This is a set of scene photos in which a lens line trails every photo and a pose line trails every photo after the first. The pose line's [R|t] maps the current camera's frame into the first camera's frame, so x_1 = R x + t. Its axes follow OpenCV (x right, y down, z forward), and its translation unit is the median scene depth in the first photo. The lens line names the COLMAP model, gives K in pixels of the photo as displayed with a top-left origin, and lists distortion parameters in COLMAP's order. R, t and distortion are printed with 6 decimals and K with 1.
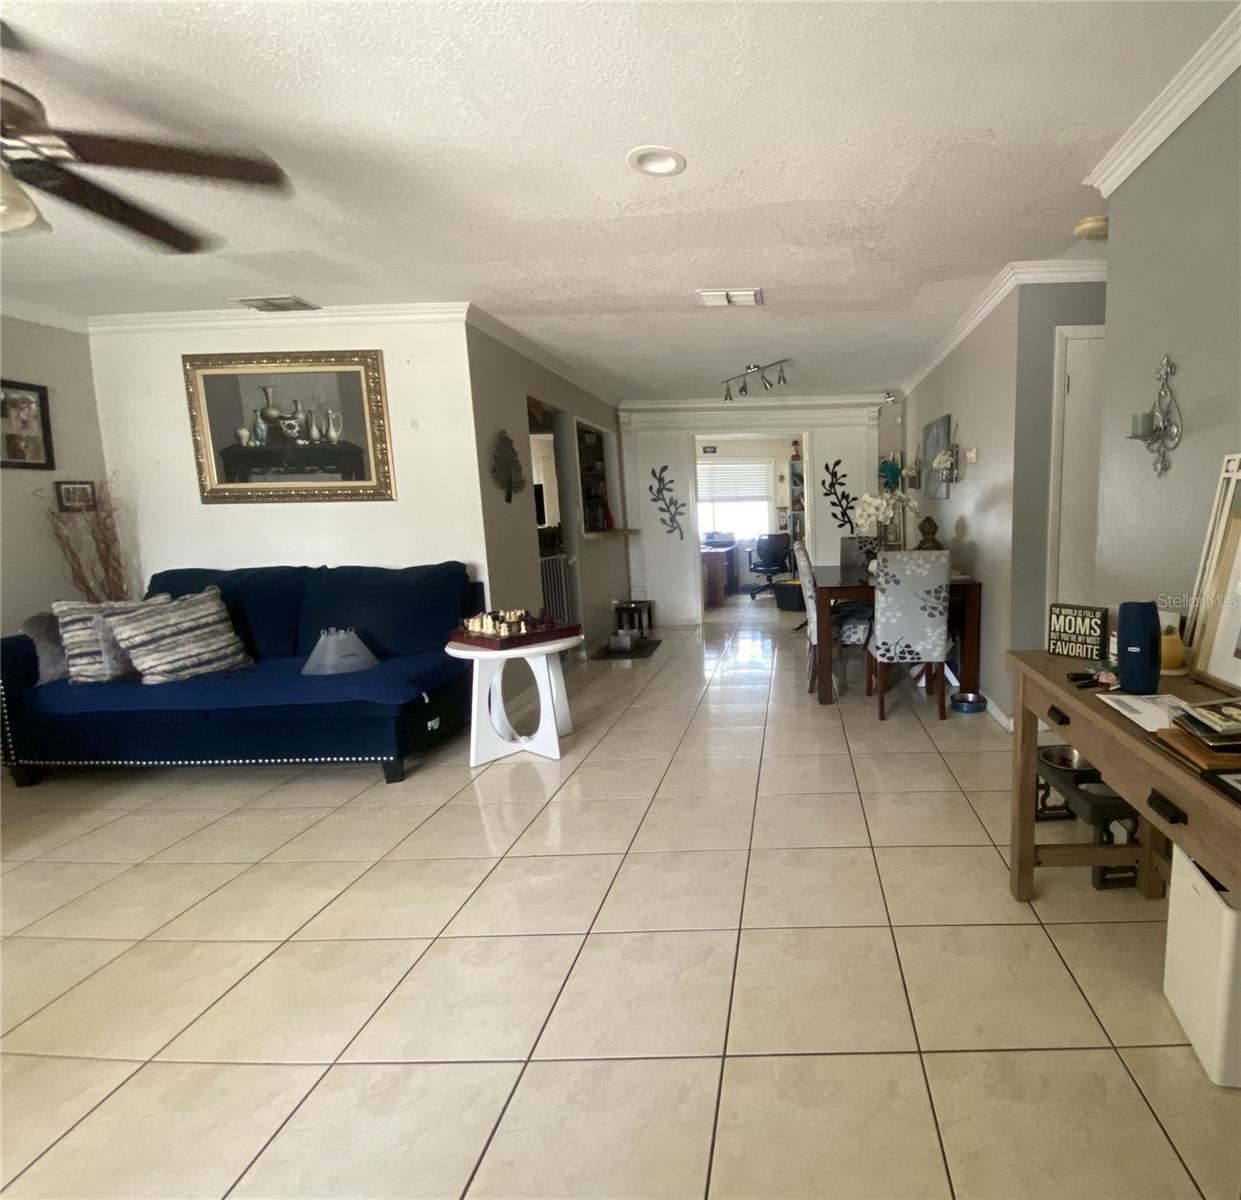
lens RADIAL K [[645.3, 0, 803.3], [0, 645.3, 601.1], [0, 0, 1]] dist [0.019163, -0.021425]
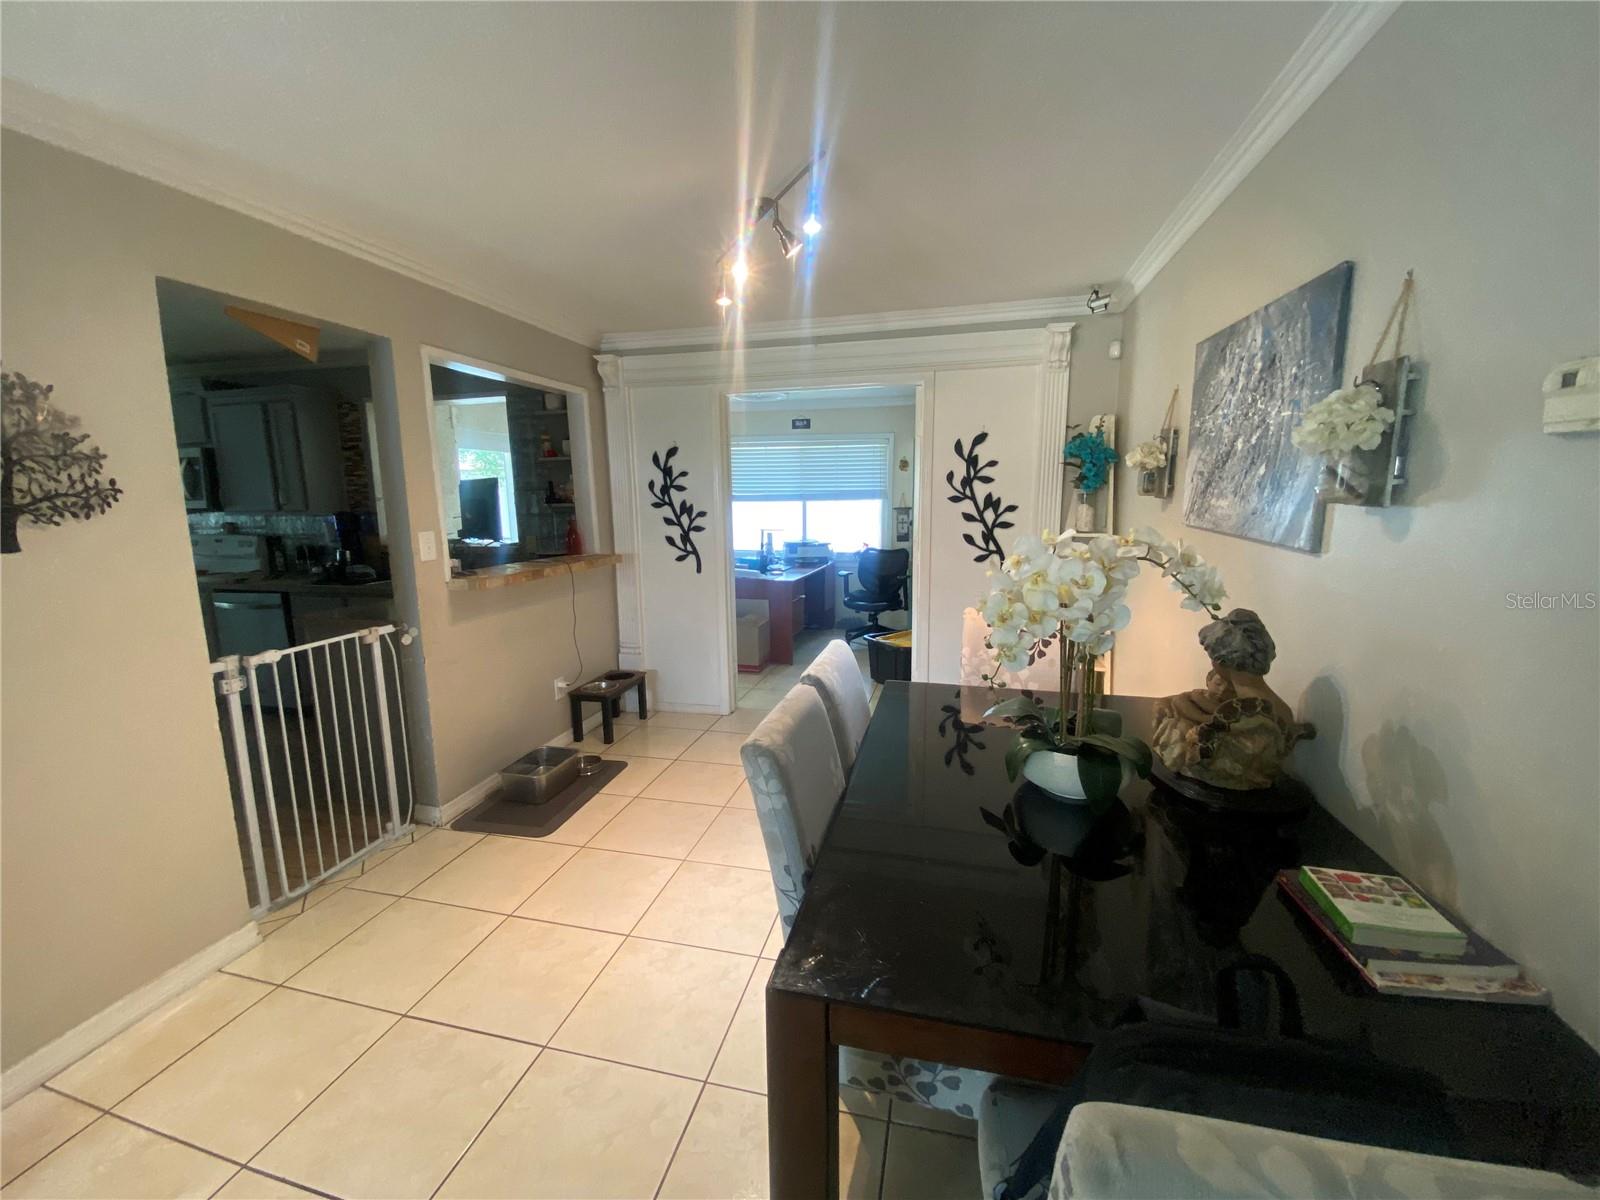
lens RADIAL K [[647.1, 0, 790.3], [0, 647.1, 602.5], [0, 0, 1]] dist [0.023400, -0.026139]
pose [[0.965543, 0.054434, -0.254487, 0.085808], [-0.047104, 0.998283, 0.034812, -0.177199], [0.255945, -0.021625, 0.966449, 0.858972]]
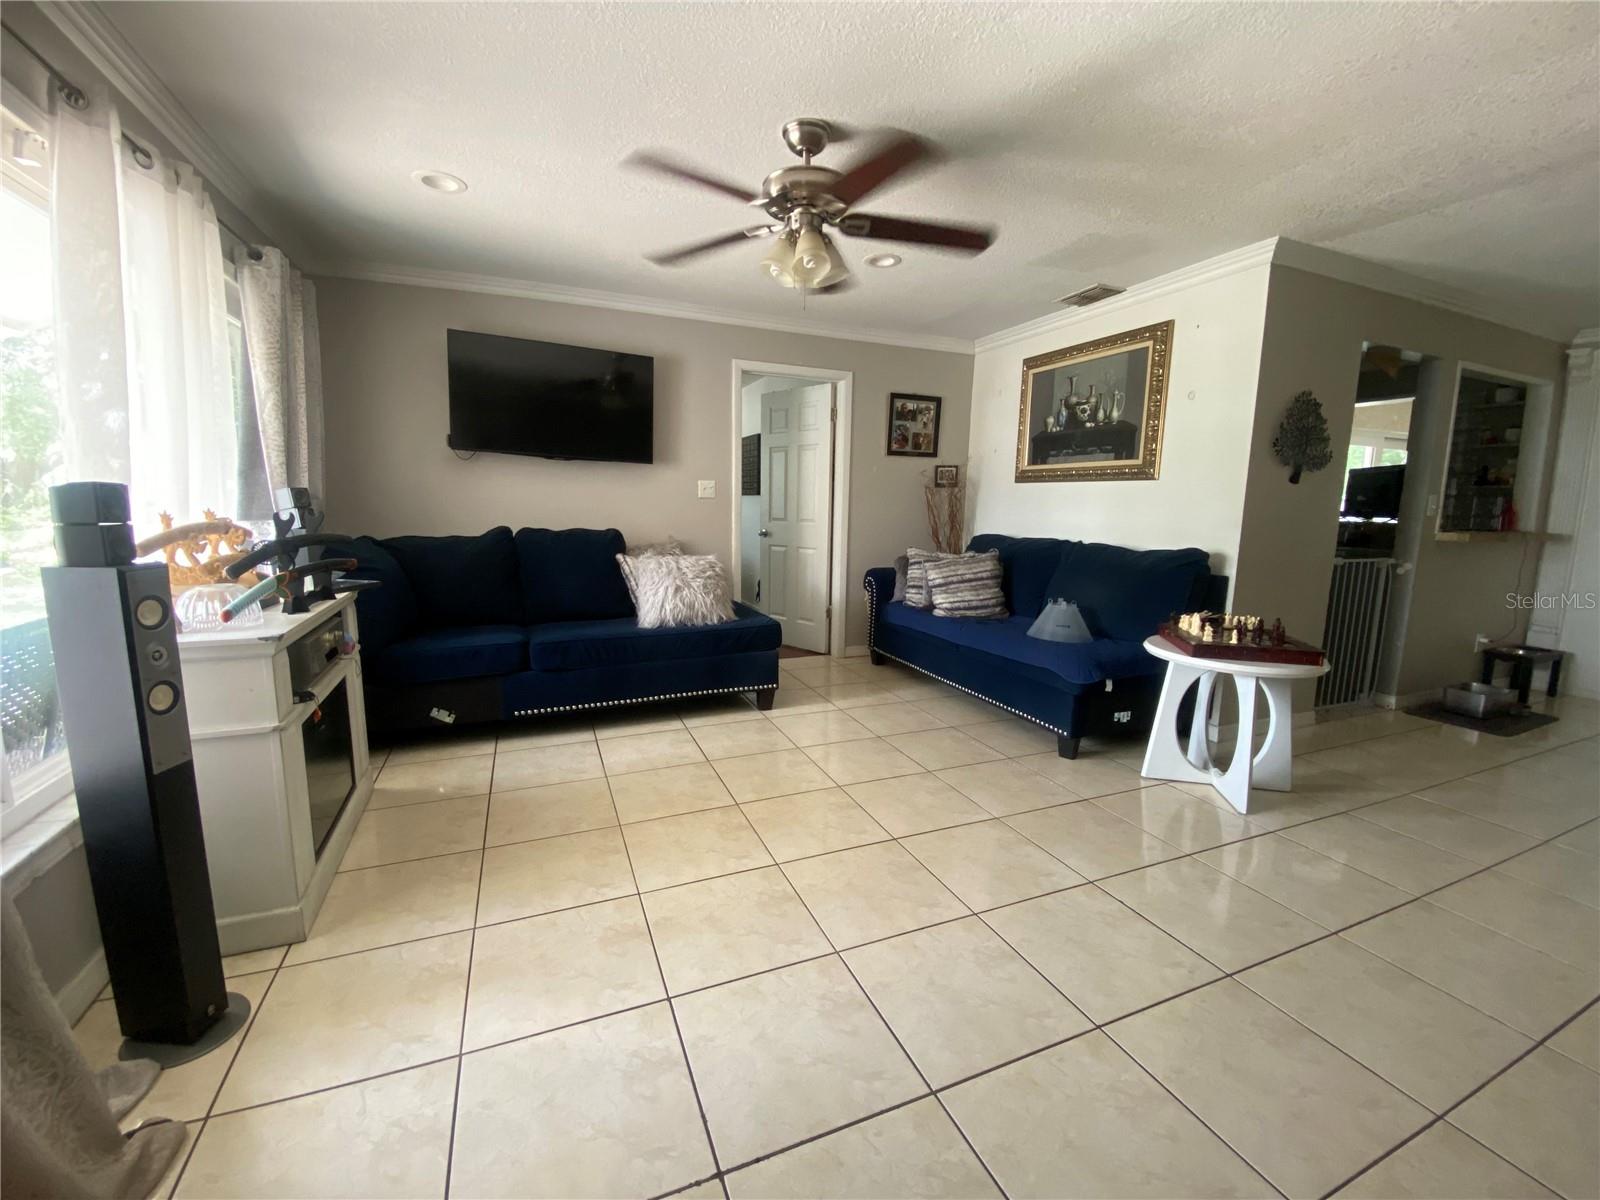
lens RADIAL K [[647.1, 0, 790.3], [0, 647.1, 602.5], [0, 0, 1]] dist [0.023400, -0.026139]
pose [[0.356176, 0.171022, -0.918635, 0.089737], [-0.154530, 0.980352, 0.122597, -0.013021], [0.921553, 0.098290, 0.375606, 0.170132]]
